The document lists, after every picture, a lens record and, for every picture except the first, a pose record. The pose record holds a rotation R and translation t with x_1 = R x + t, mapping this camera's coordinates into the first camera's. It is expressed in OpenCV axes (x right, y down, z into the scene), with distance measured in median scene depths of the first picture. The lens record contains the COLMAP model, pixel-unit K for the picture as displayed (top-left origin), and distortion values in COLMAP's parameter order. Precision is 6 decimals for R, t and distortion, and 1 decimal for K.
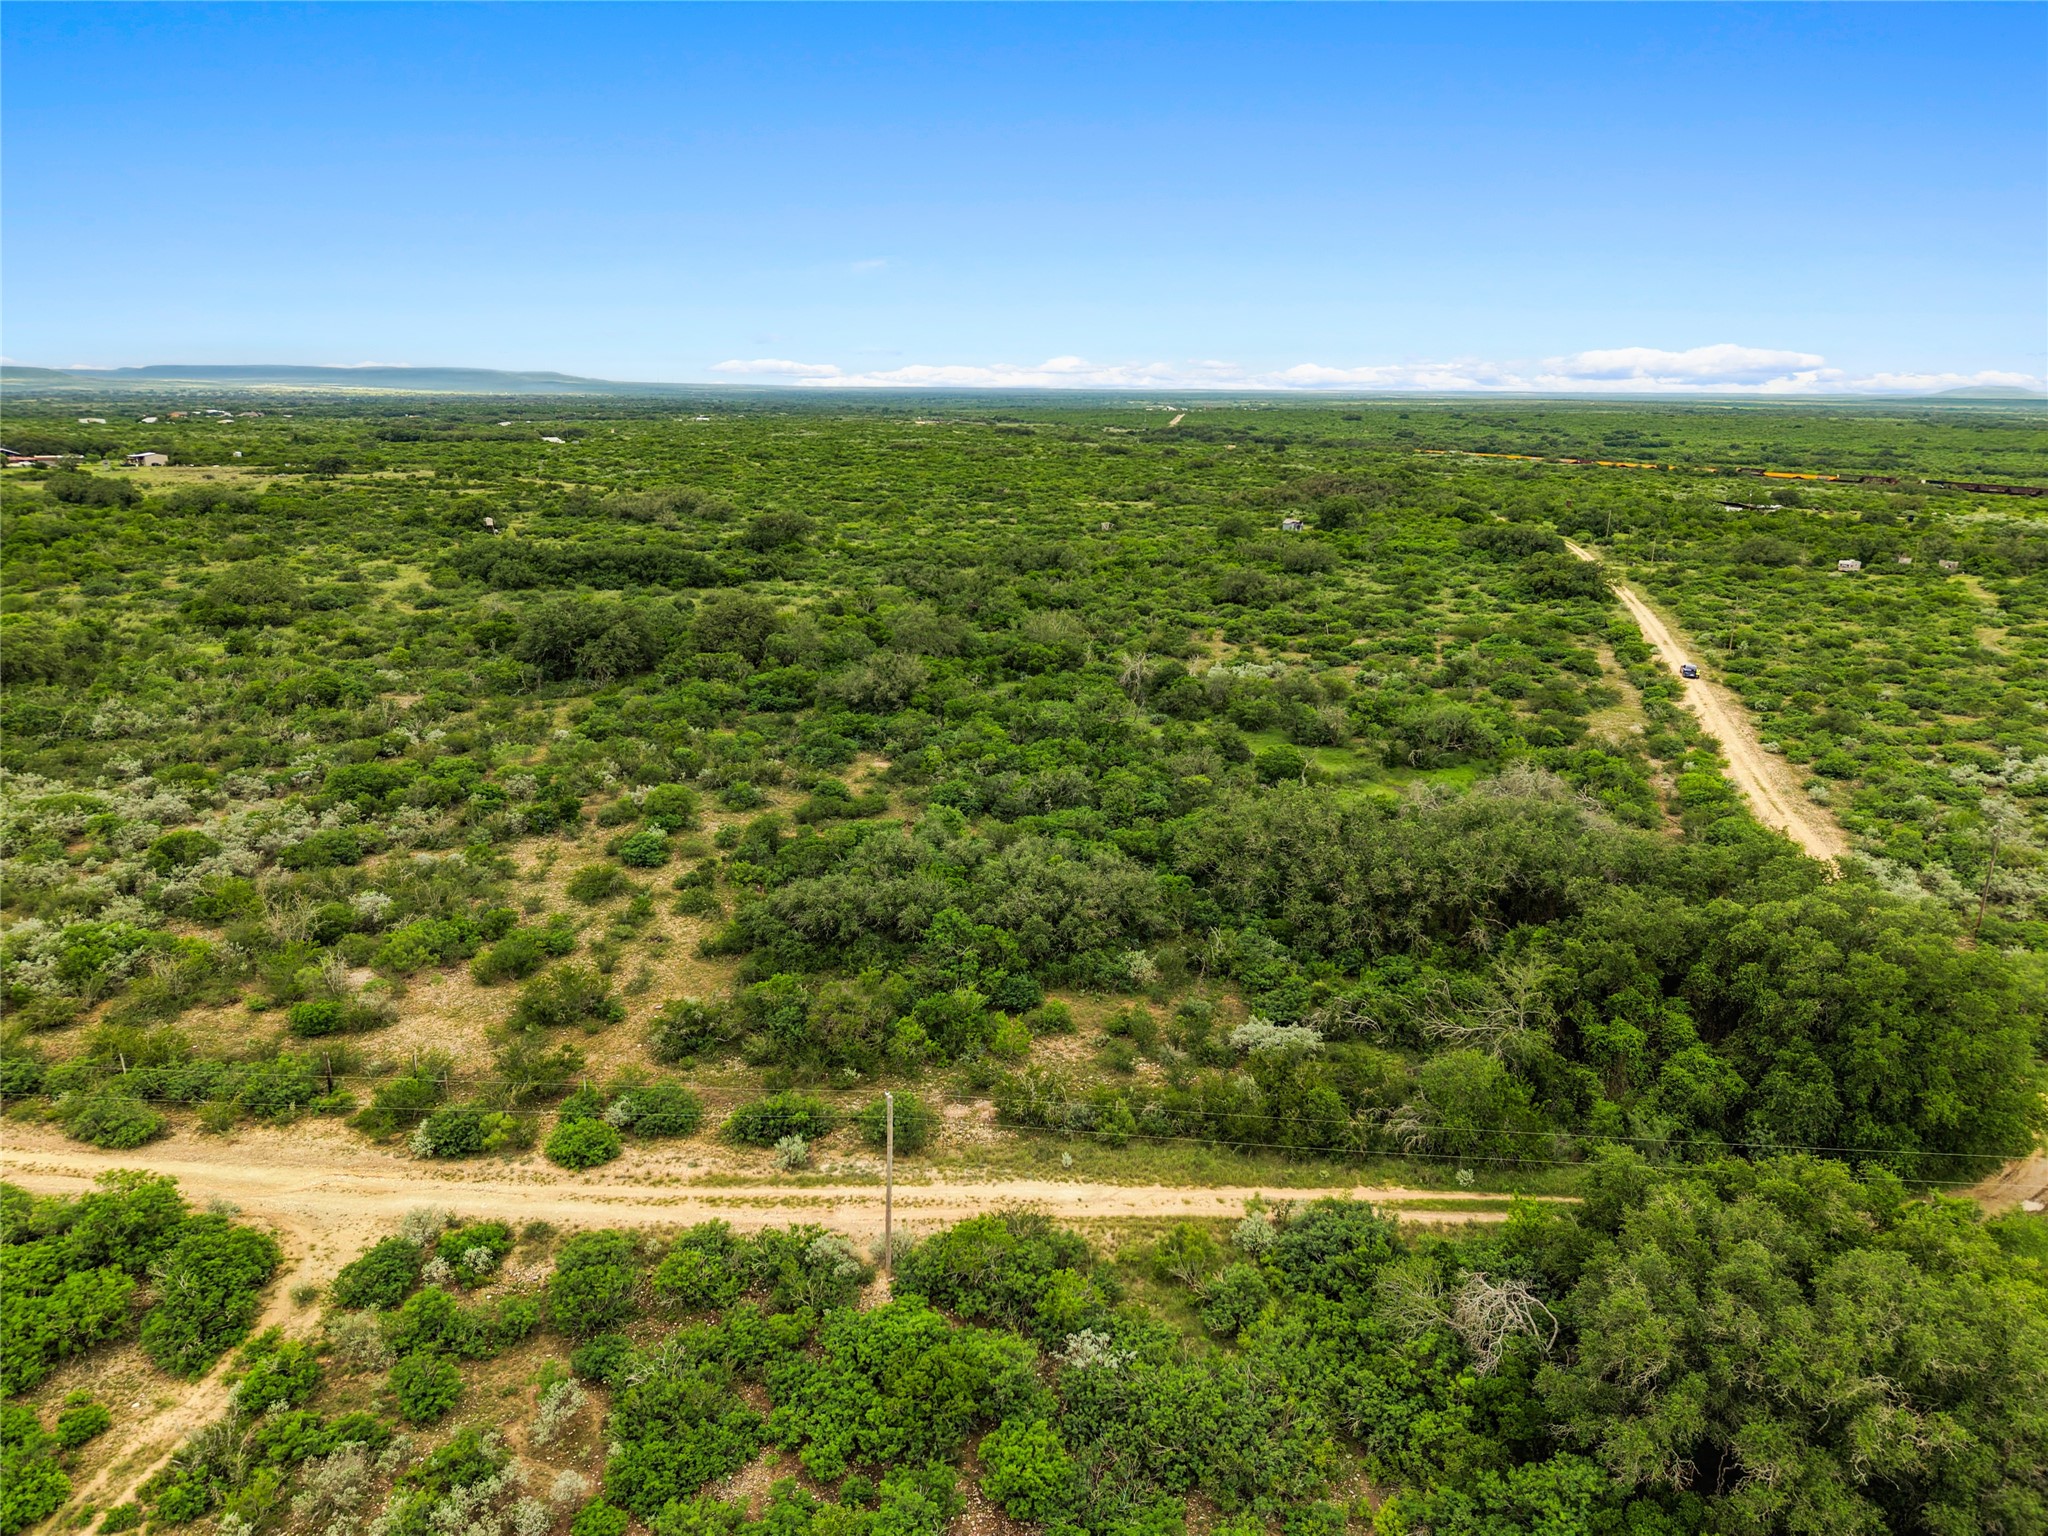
lens RADIAL K [[1406.7, 0, 1027.9], [0, 1406.7, 763.6], [0, 0, 1]] dist [0.037511, -0.018807]
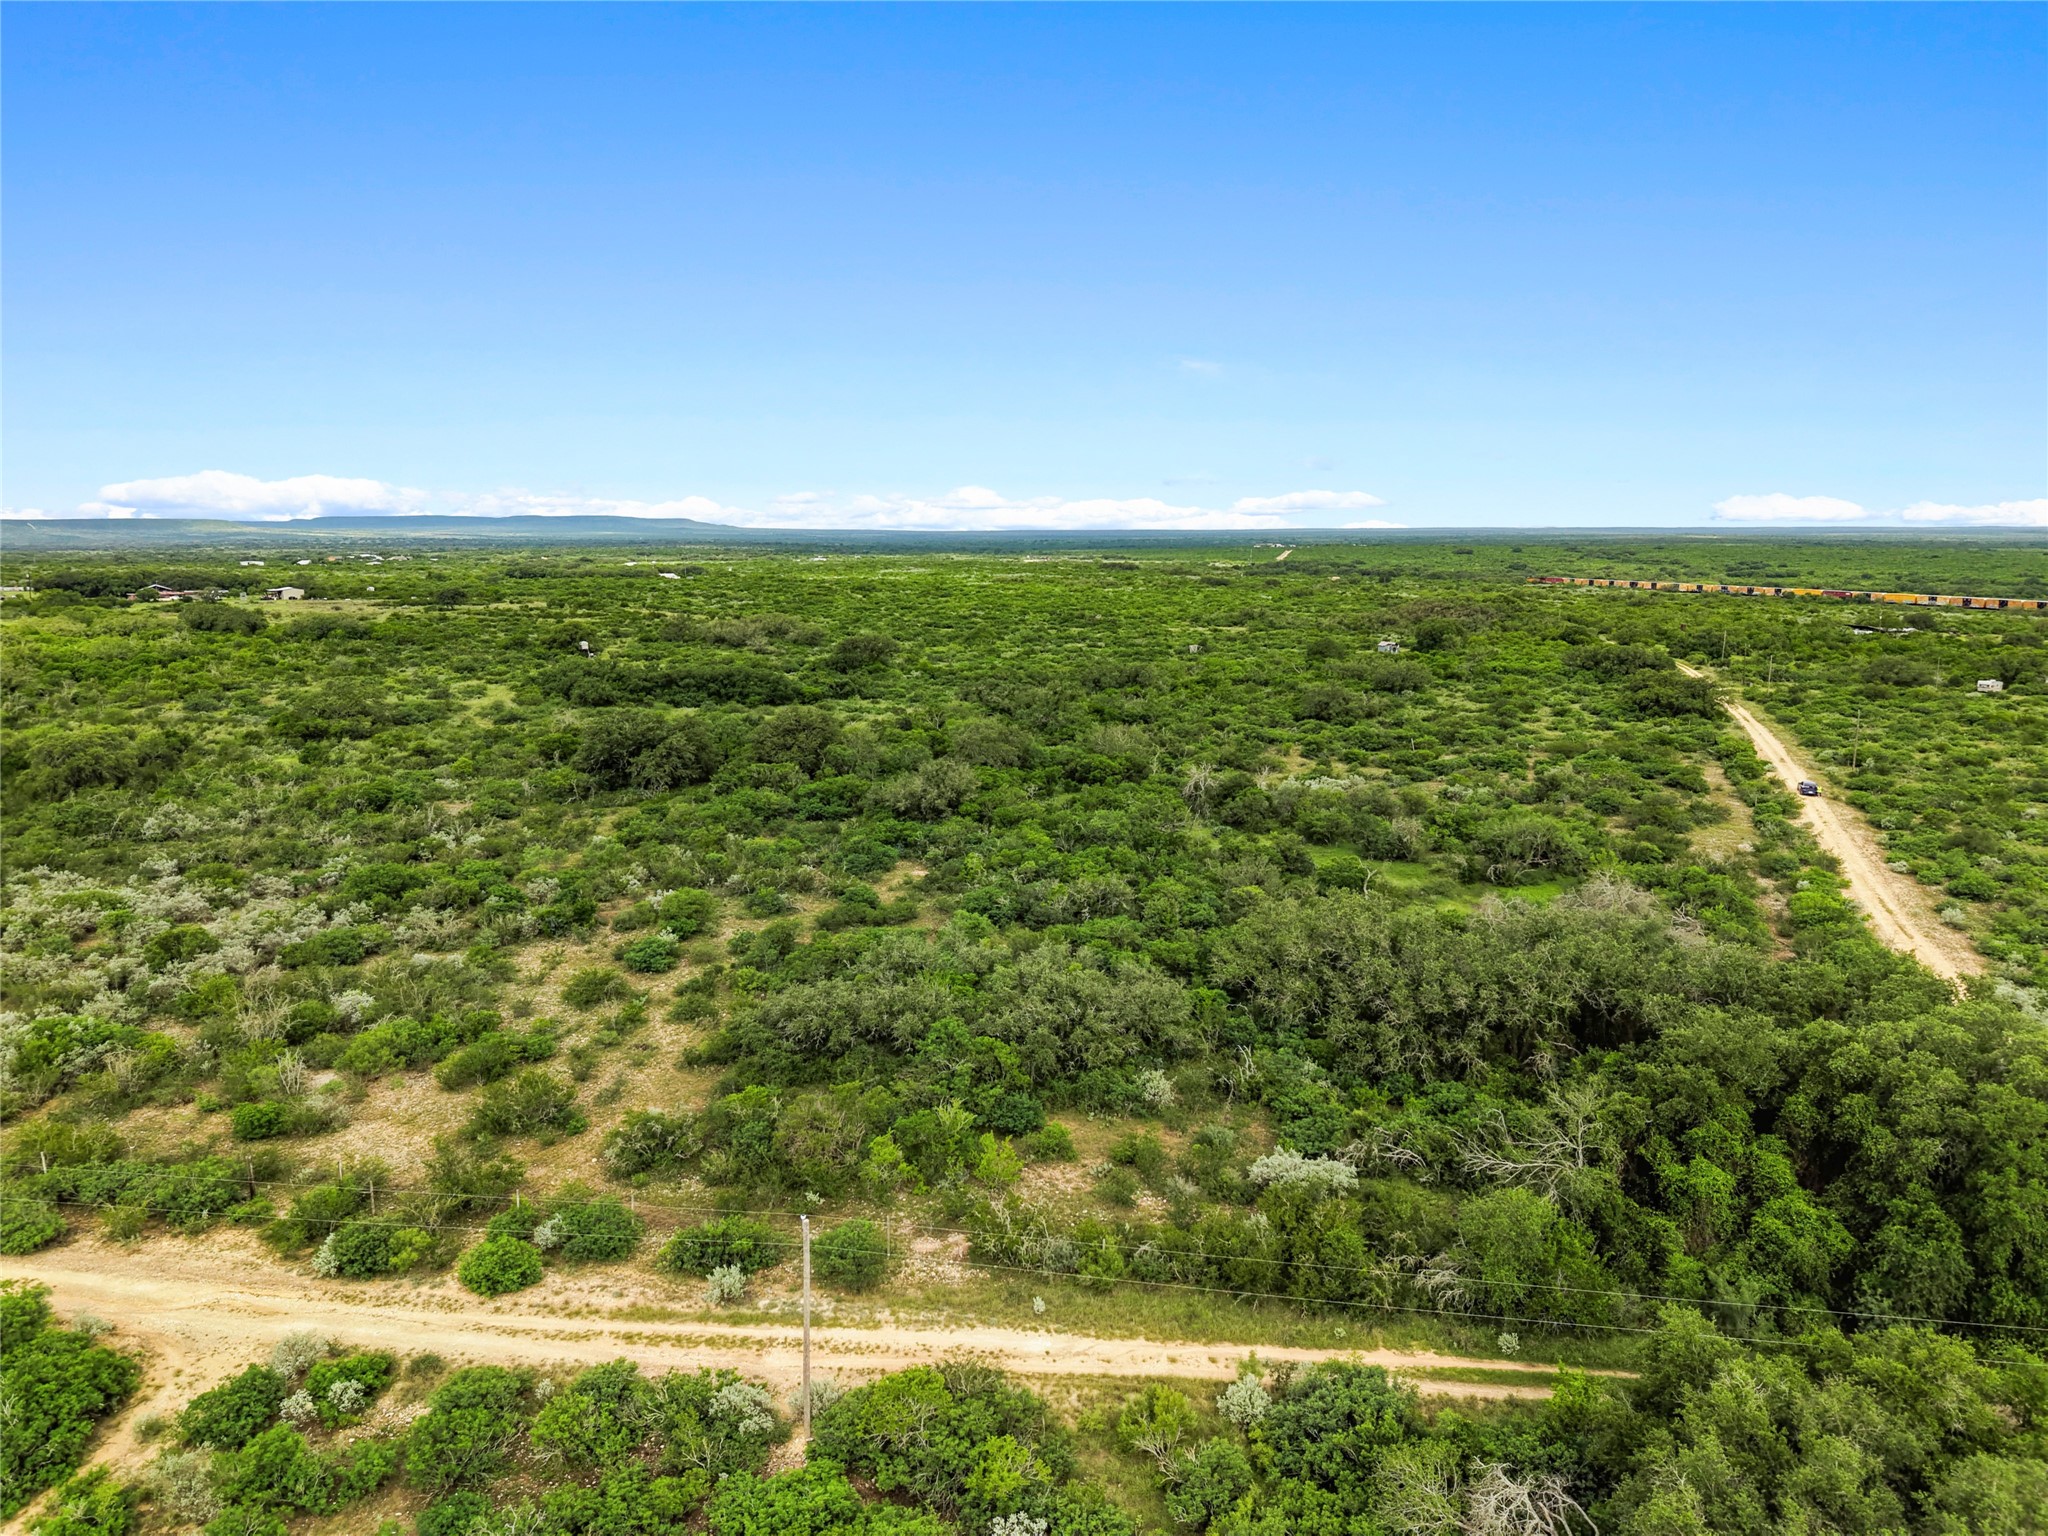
lens RADIAL K [[1405.3, 0, 1020.3], [0, 1405.3, 767.7], [0, 0, 1]] dist [0.023881, -0.010249]
pose [[0.996416, 0.003696, -0.084512, 0.061503], [-0.011479, 0.995713, -0.091786, 0.022073], [0.083810, 0.092427, 0.992186, 0.074932]]
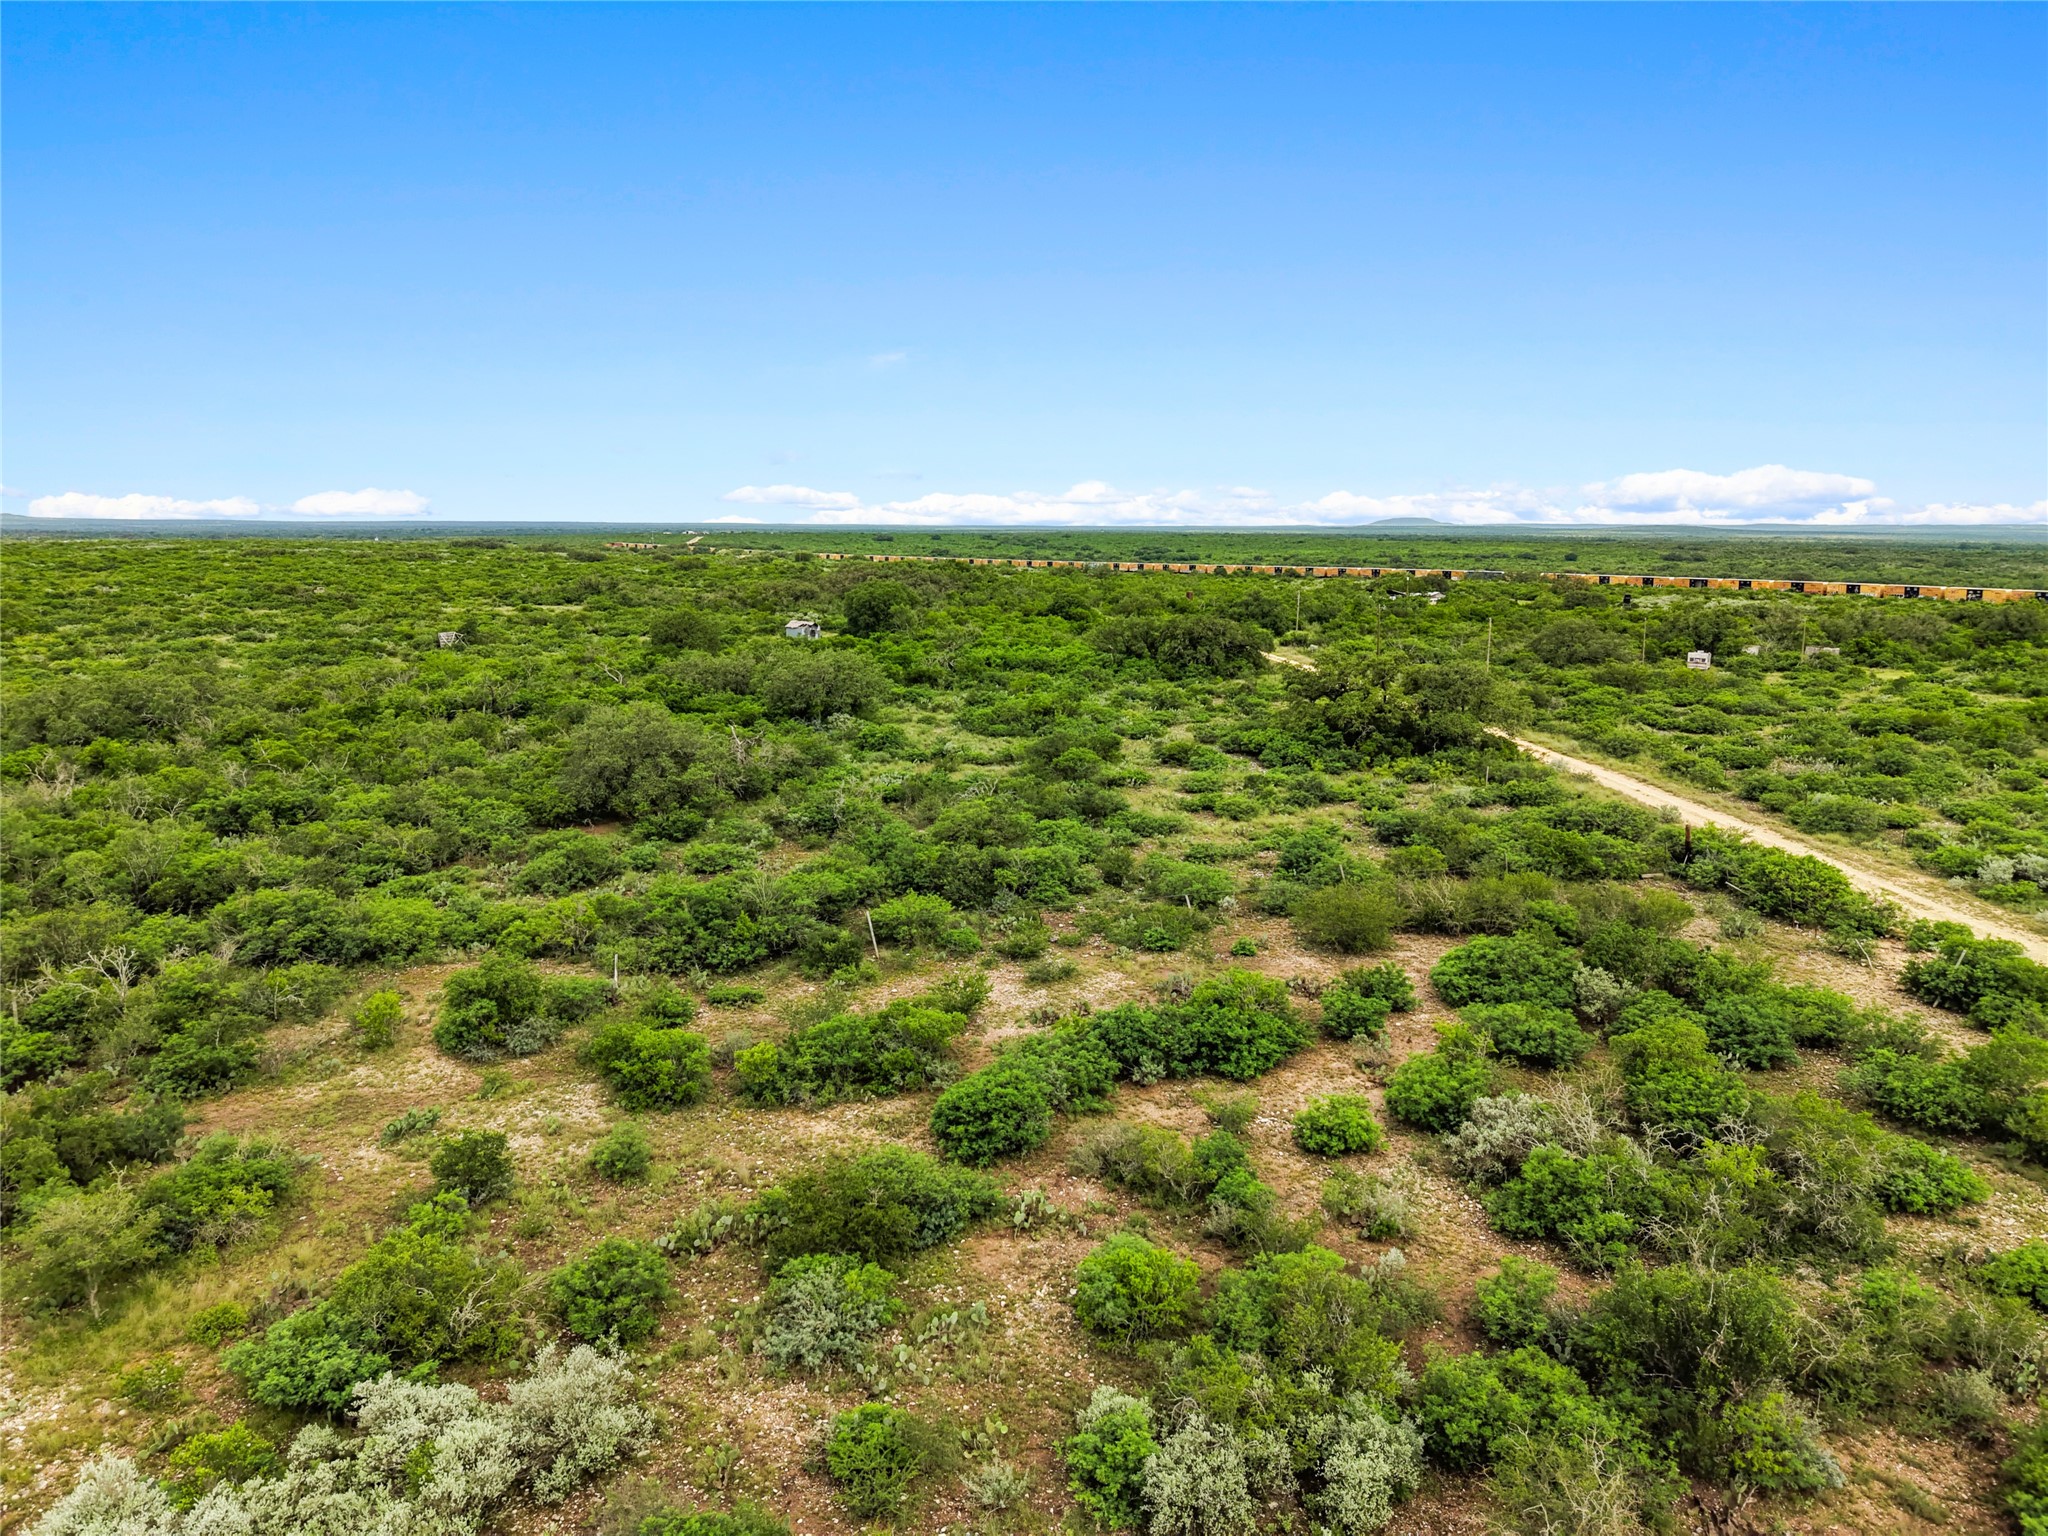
lens RADIAL K [[1406.7, 0, 1027.9], [0, 1406.7, 763.6], [0, 0, 1]] dist [0.037511, -0.018807]
pose [[0.948951, -0.055341, 0.310529, 0.336218], [0.083211, 0.993536, -0.077222, -0.224064], [-0.304249, 0.099119, 0.947422, 1.548676]]
